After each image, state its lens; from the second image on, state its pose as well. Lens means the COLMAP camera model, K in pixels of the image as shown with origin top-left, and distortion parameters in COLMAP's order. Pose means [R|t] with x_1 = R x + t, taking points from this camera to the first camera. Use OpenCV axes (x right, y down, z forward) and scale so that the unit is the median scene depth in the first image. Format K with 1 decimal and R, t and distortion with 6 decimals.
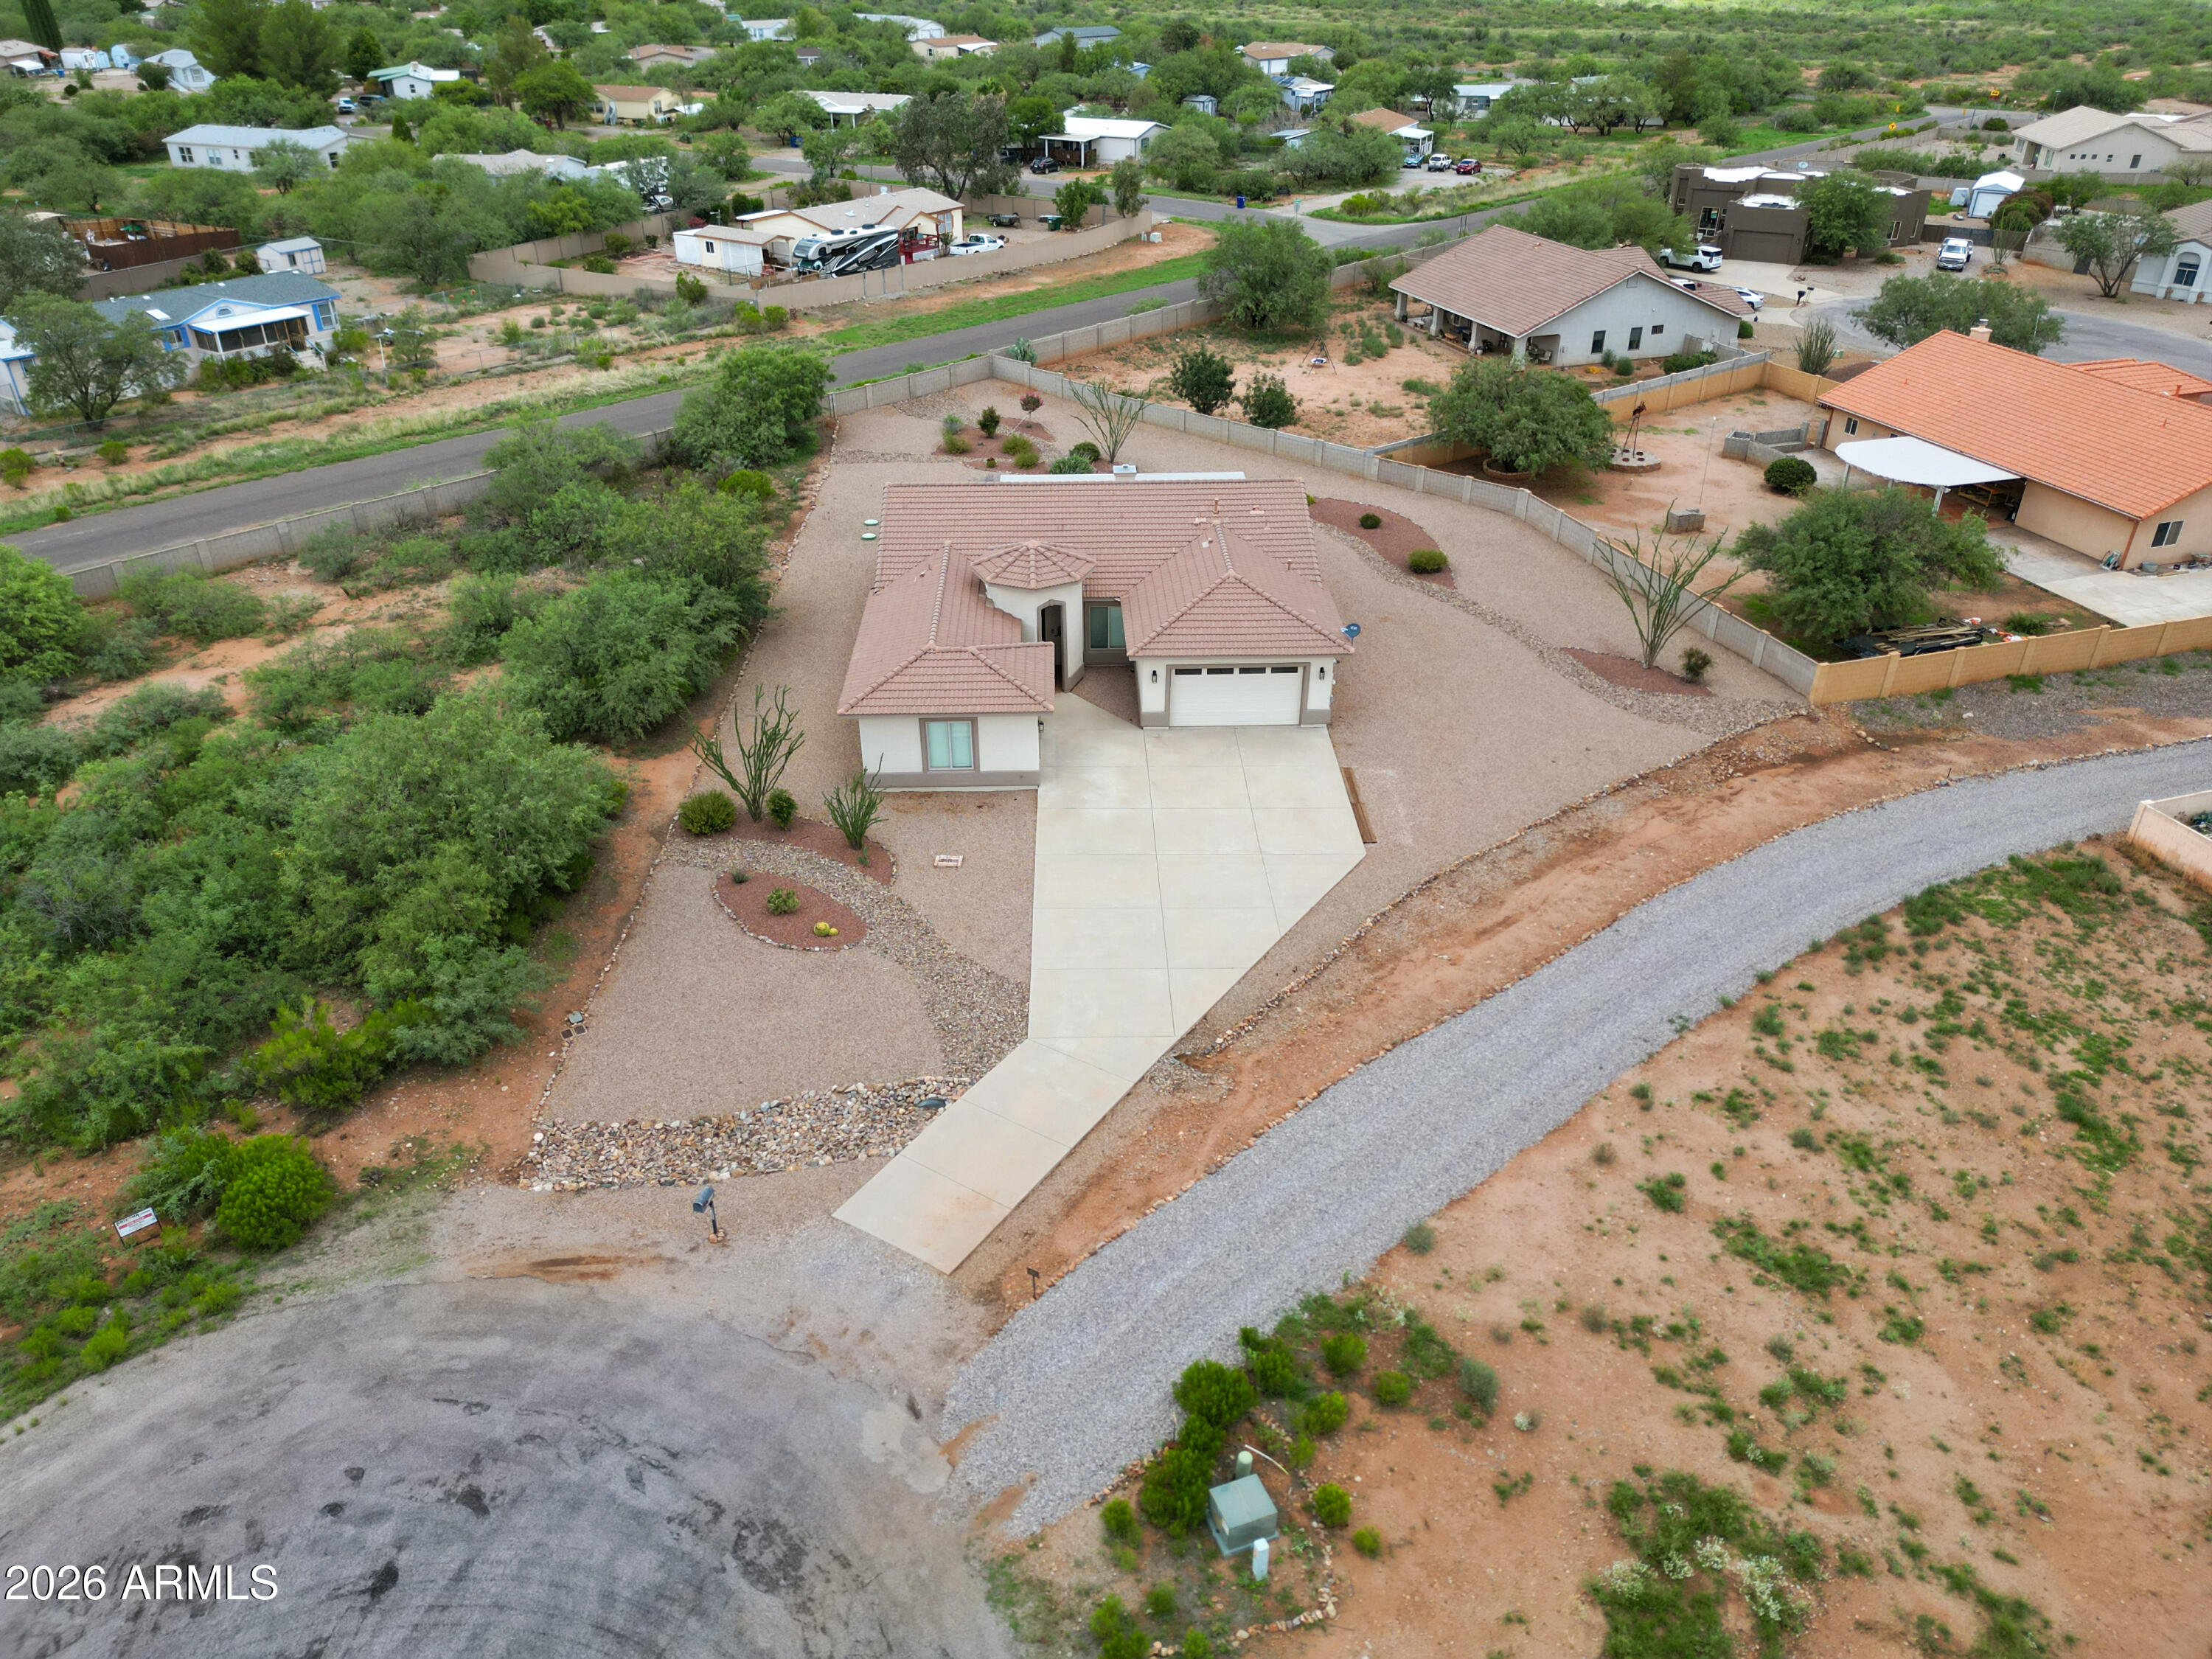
lens RADIAL K [[1544.6, 0, 1106.0], [0, 1544.6, 829.5], [0, 0, 1]] dist [0.071794, -0.072349]
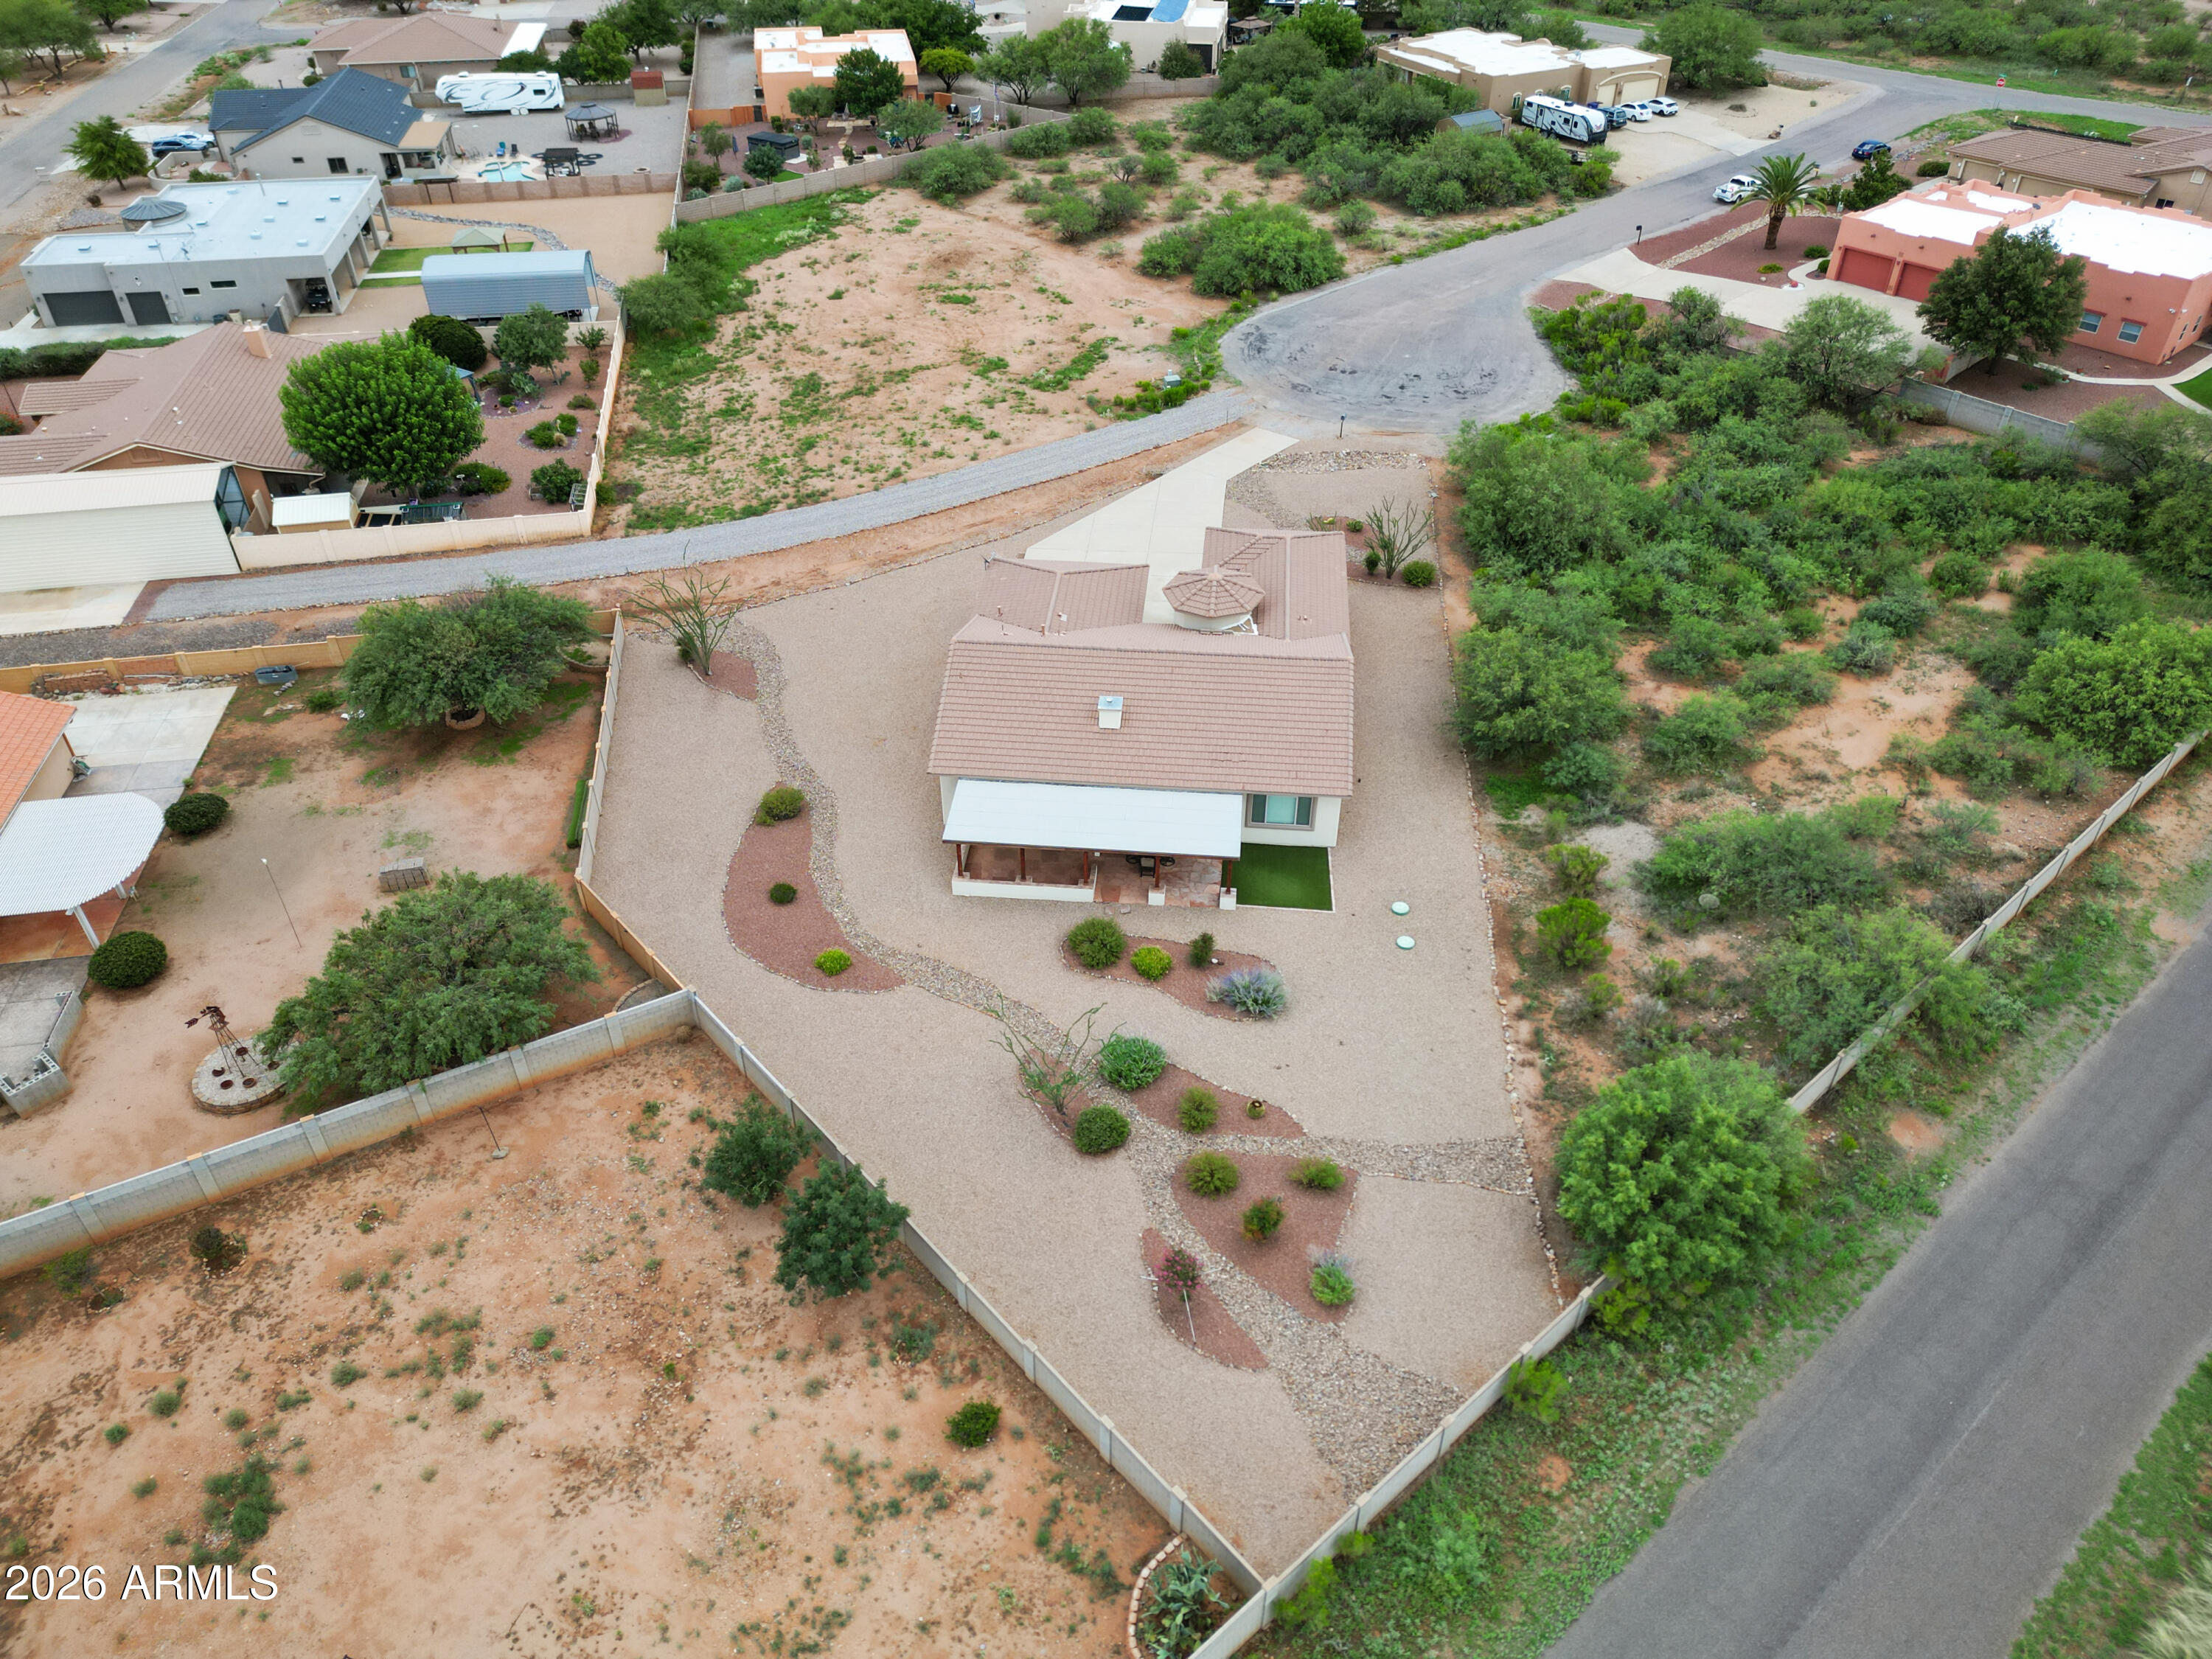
lens RADIAL K [[1544.6, 0, 1106.0], [0, 1544.6, 829.5], [0, 0, 1]] dist [0.071794, -0.072349]
pose [[-0.992227, -0.074789, 0.099457, -0.105737], [0.063518, 0.382892, 0.921607, -1.331824], [-0.107008, 0.920761, -0.375166, 1.767487]]
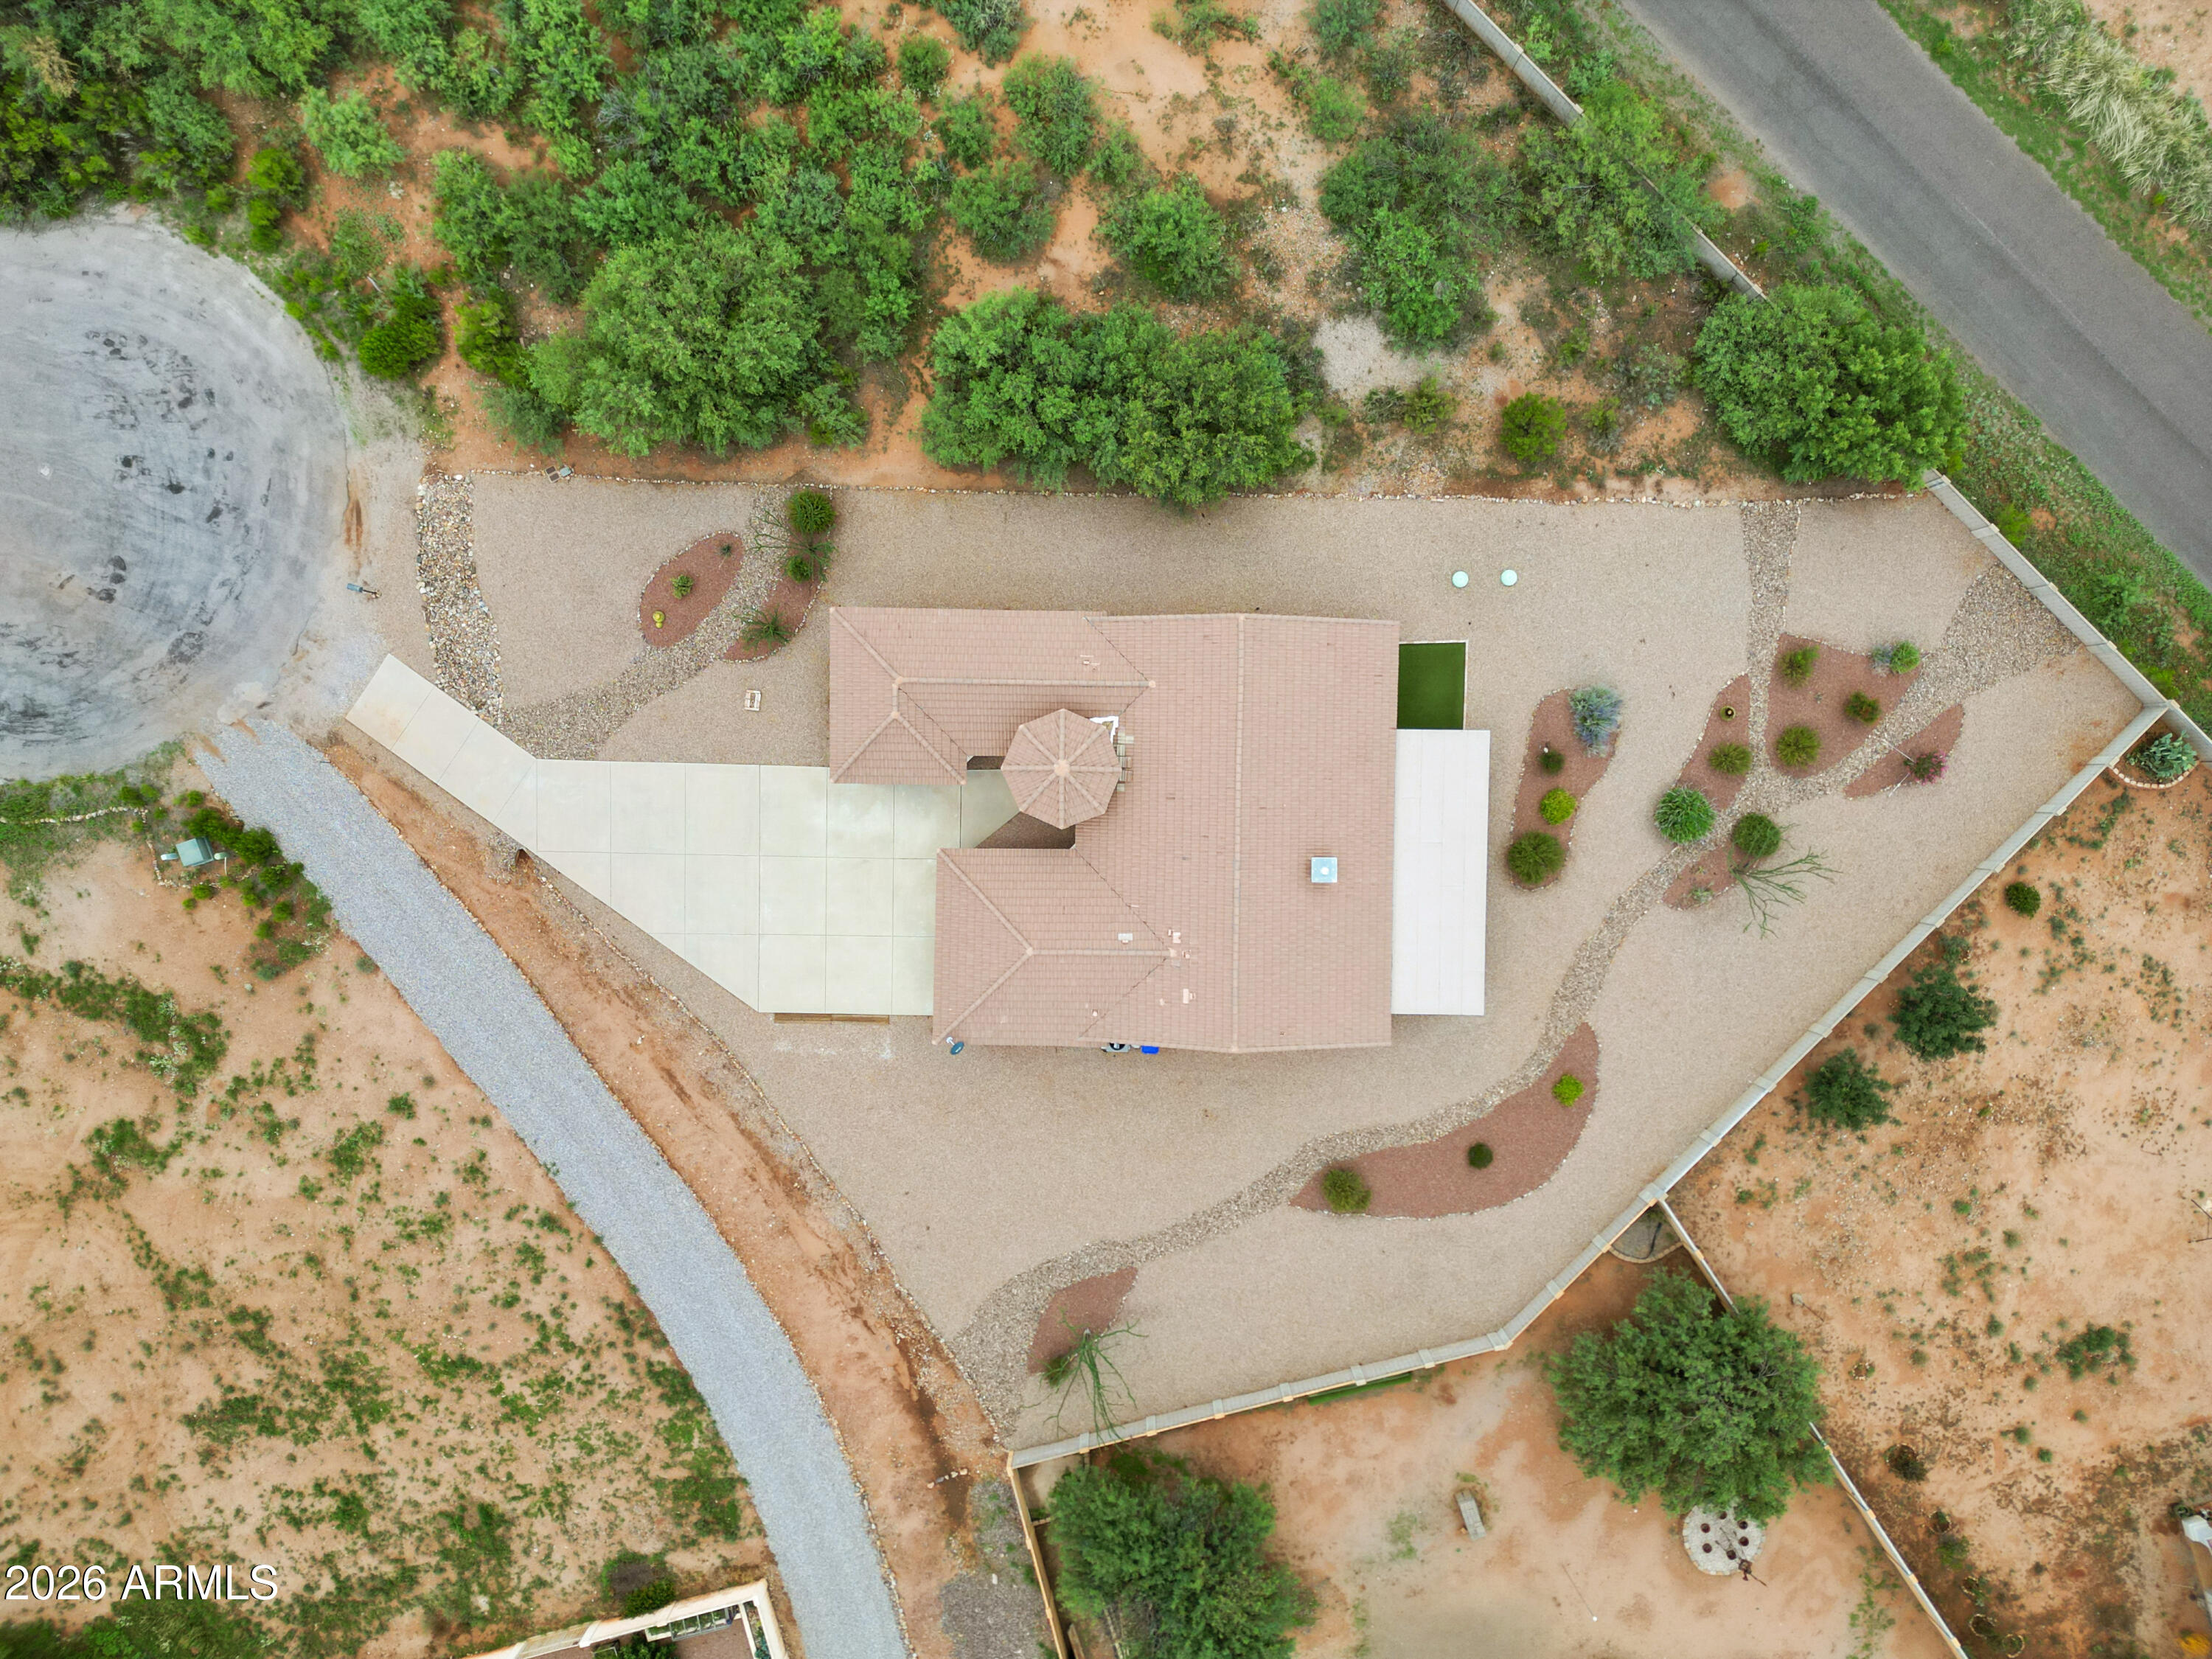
lens RADIAL K [[1544.6, 0, 1106.0], [0, 1544.6, 829.5], [0, 0, 1]] dist [0.071794, -0.072349]
pose [[-0.045118, 0.998222, 0.038940, -0.051106], [-0.493692, -0.056167, 0.867821, -1.182208], [0.868466, 0.019930, 0.495349, 0.540202]]
